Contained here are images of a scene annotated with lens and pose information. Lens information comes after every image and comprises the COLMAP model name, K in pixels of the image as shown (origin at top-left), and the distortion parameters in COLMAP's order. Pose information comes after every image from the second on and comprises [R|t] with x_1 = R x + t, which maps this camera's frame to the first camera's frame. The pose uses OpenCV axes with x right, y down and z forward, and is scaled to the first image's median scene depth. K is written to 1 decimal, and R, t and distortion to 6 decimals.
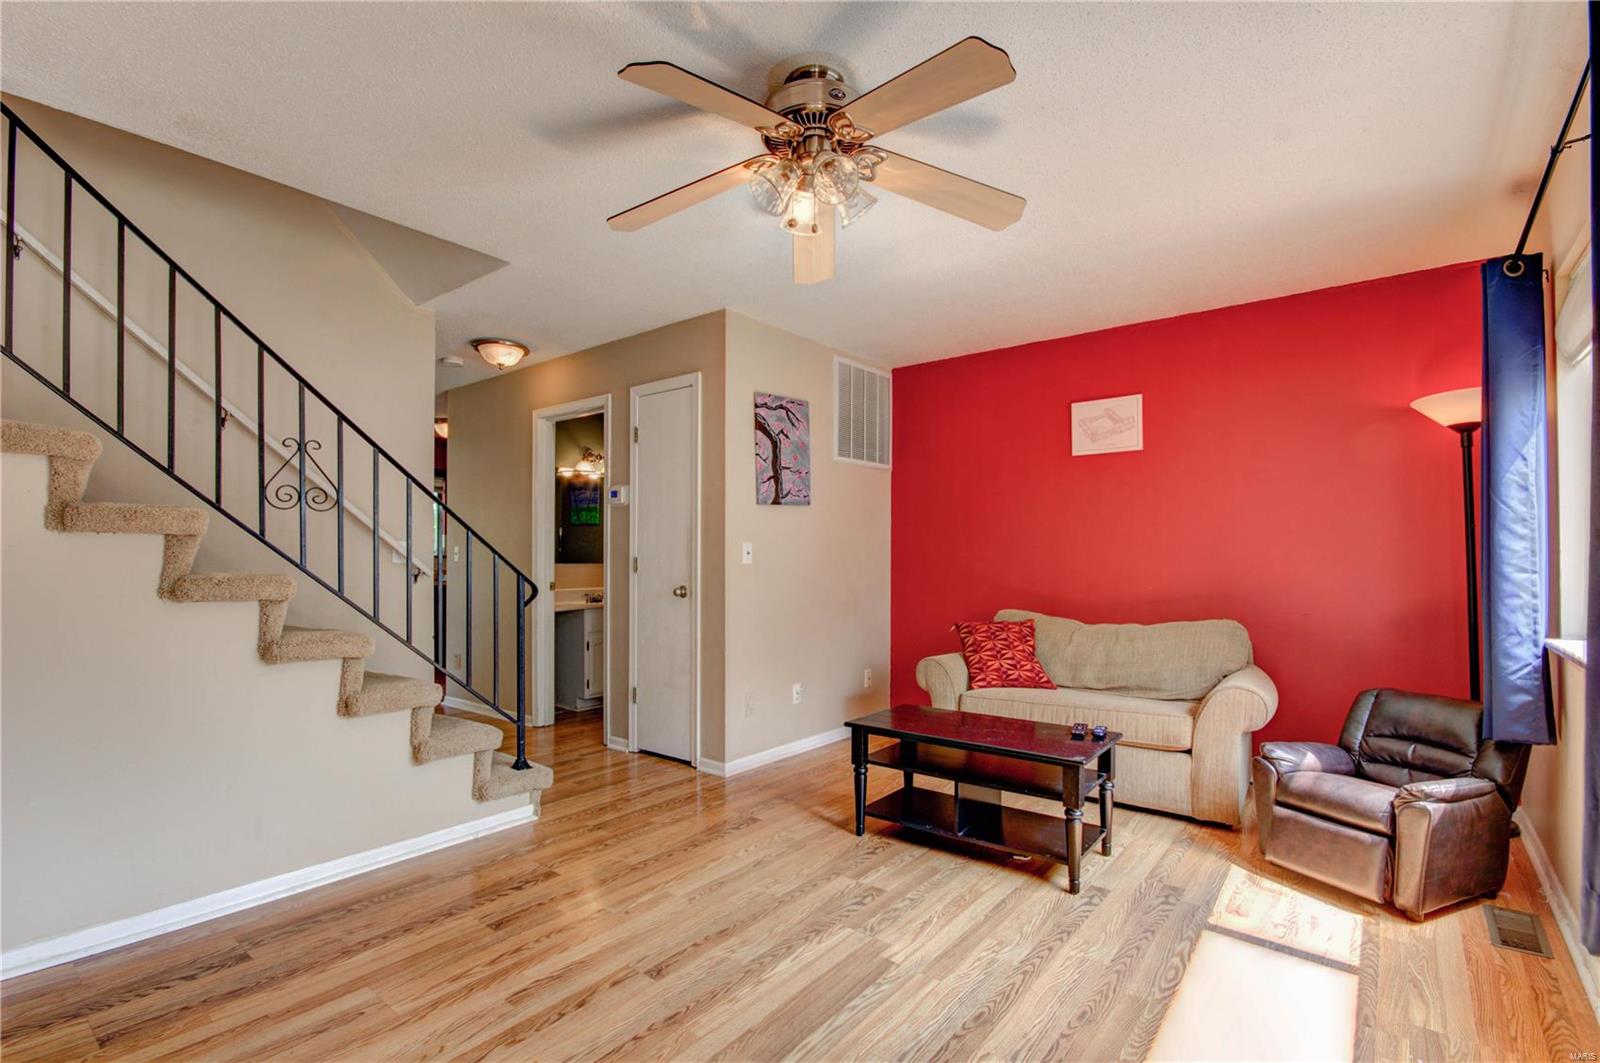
lens RADIAL K [[737.9, 0, 802.2], [0, 737.9, 542.2], [0, 0, 1]] dist [-0.000218, 0.002671]
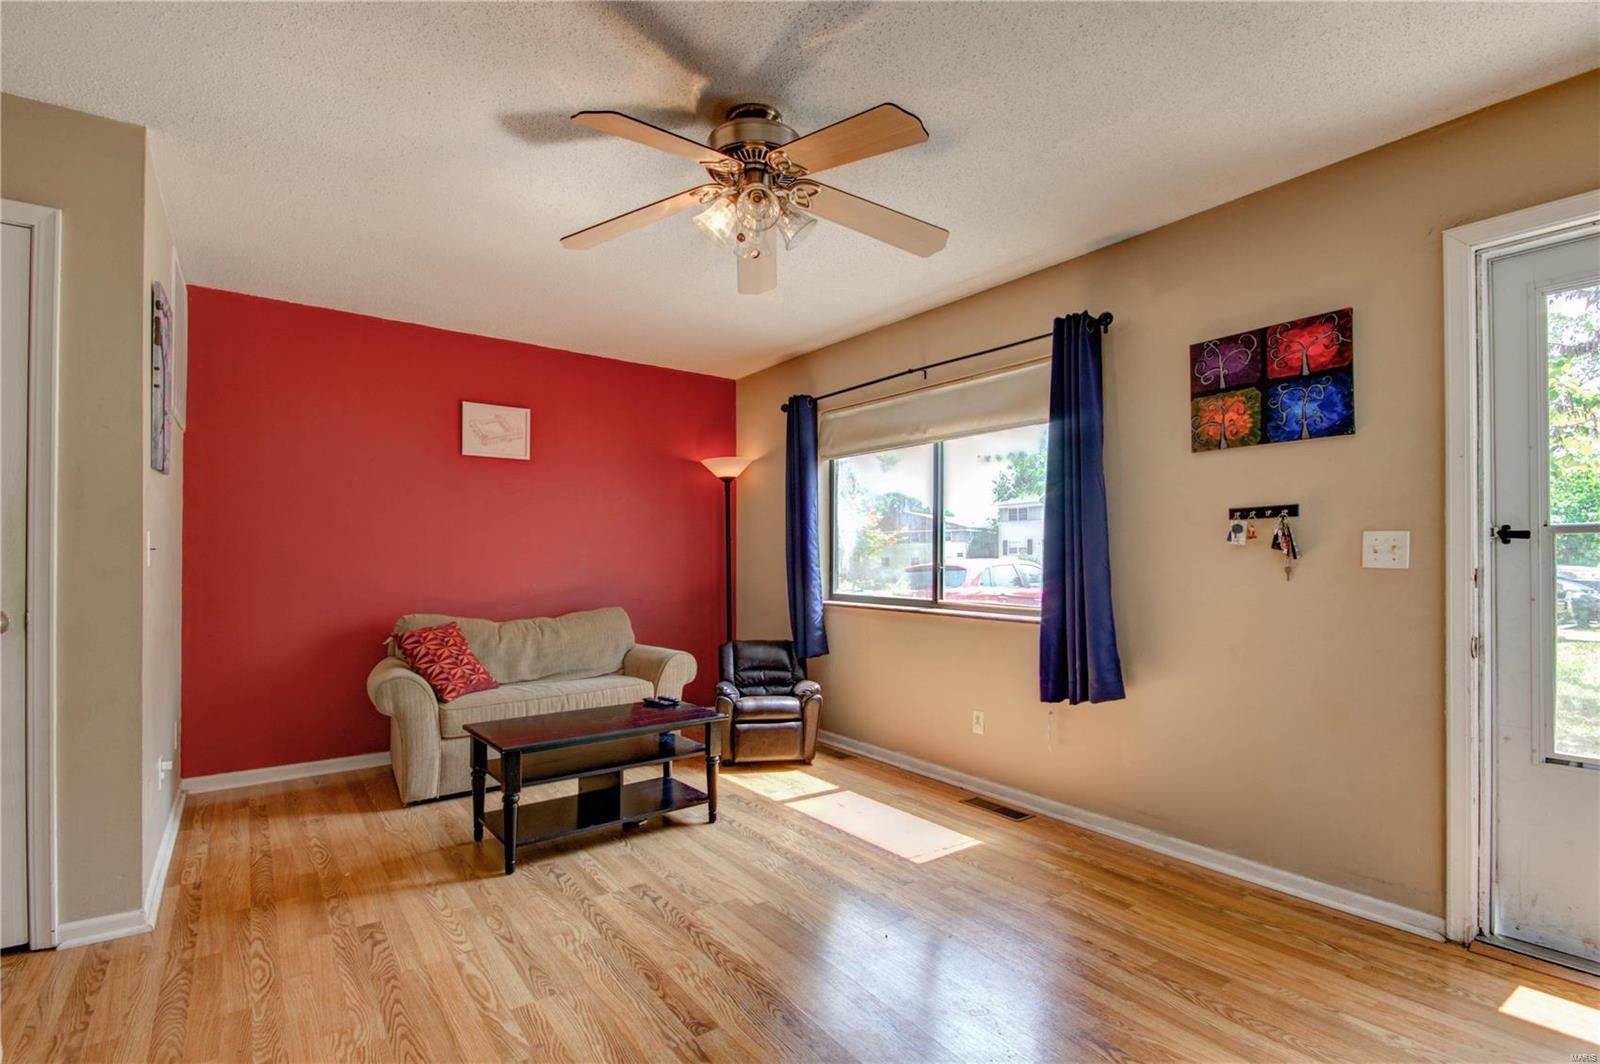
lens RADIAL K [[737.9, 0, 794.1], [0, 737.9, 559.0], [0, 0, 1]] dist [-0.000218, 0.002671]
pose [[0.255666, 0.001068, 0.966765, -0.800213], [-0.023316, 0.999715, 0.005062, 0.011605], [-0.966484, -0.023835, 0.255618, 0.530936]]
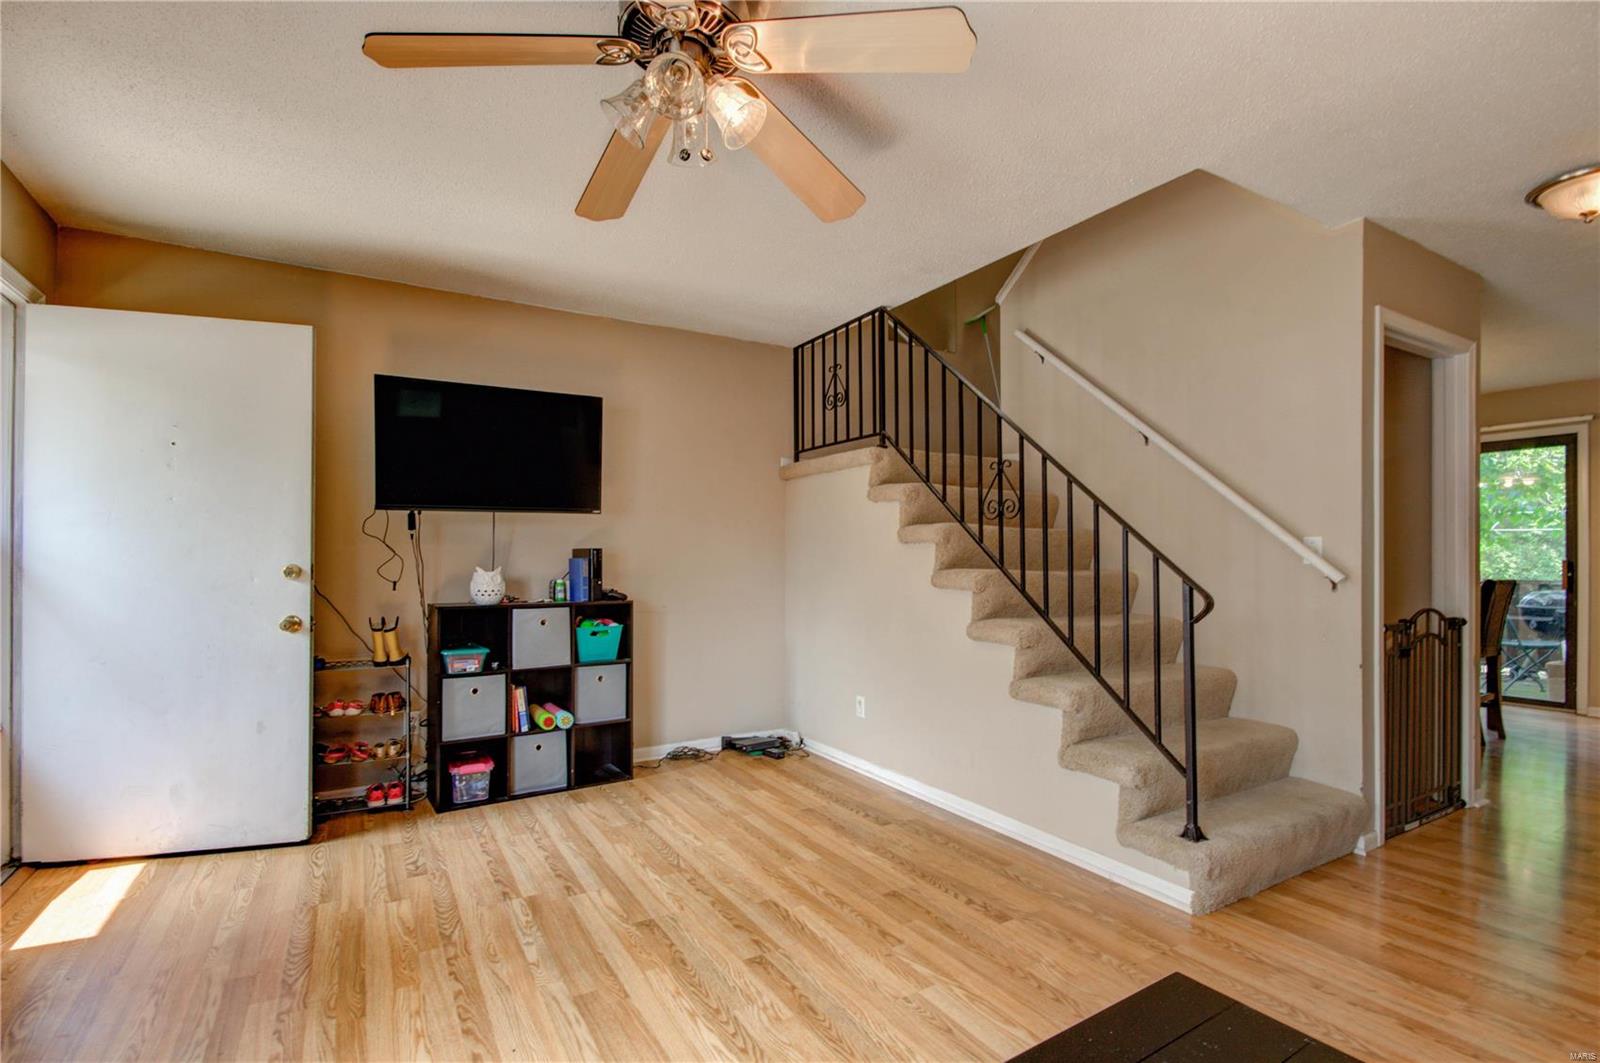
lens RADIAL K [[737.9, 0, 789.2], [0, 737.9, 553.5], [0, 0, 1]] dist [-0.000218, 0.002671]
pose [[-0.359156, -0.007959, -0.933244, 0.584463], [0.019776, 0.999674, -0.016136, 0.026203], [0.933068, -0.024251, -0.358882, 1.110942]]
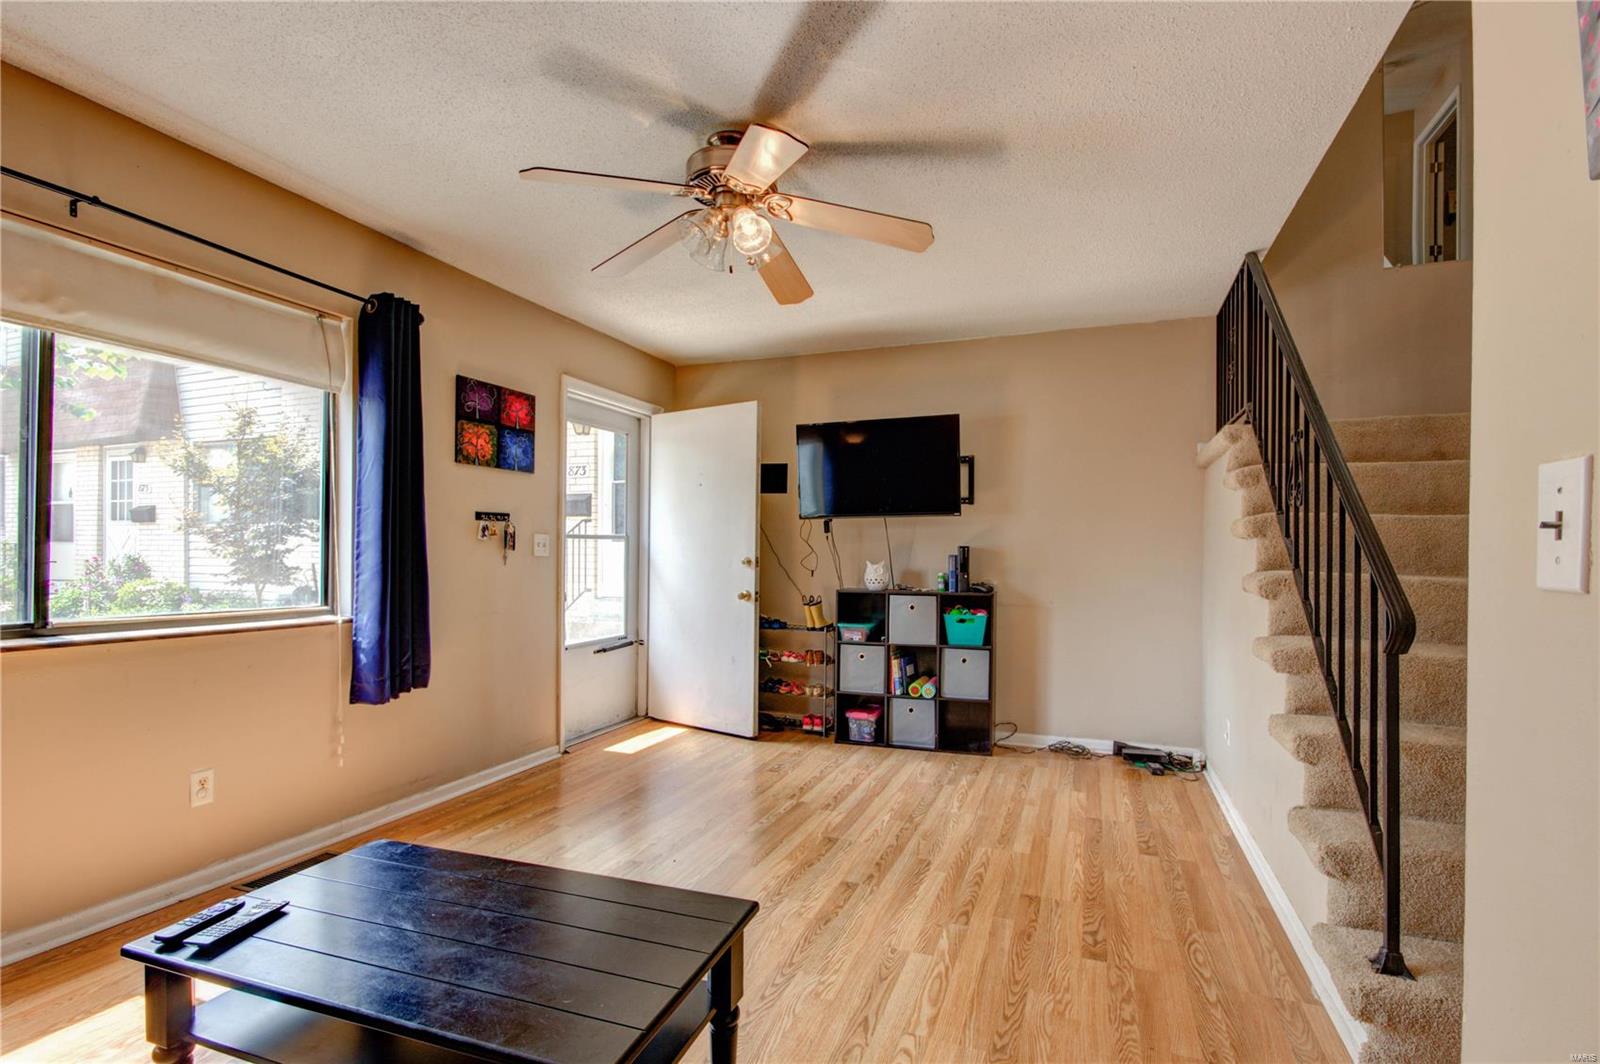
lens RADIAL K [[737.9, 0, 809.9], [0, 737.9, 557.9], [0, 0, 1]] dist [-0.000218, 0.002671]
pose [[-0.951331, -0.006201, -0.308110, 0.199084], [-0.001579, 0.999882, -0.015249, 0.037220], [0.308168, -0.014021, -0.951229, 1.698508]]
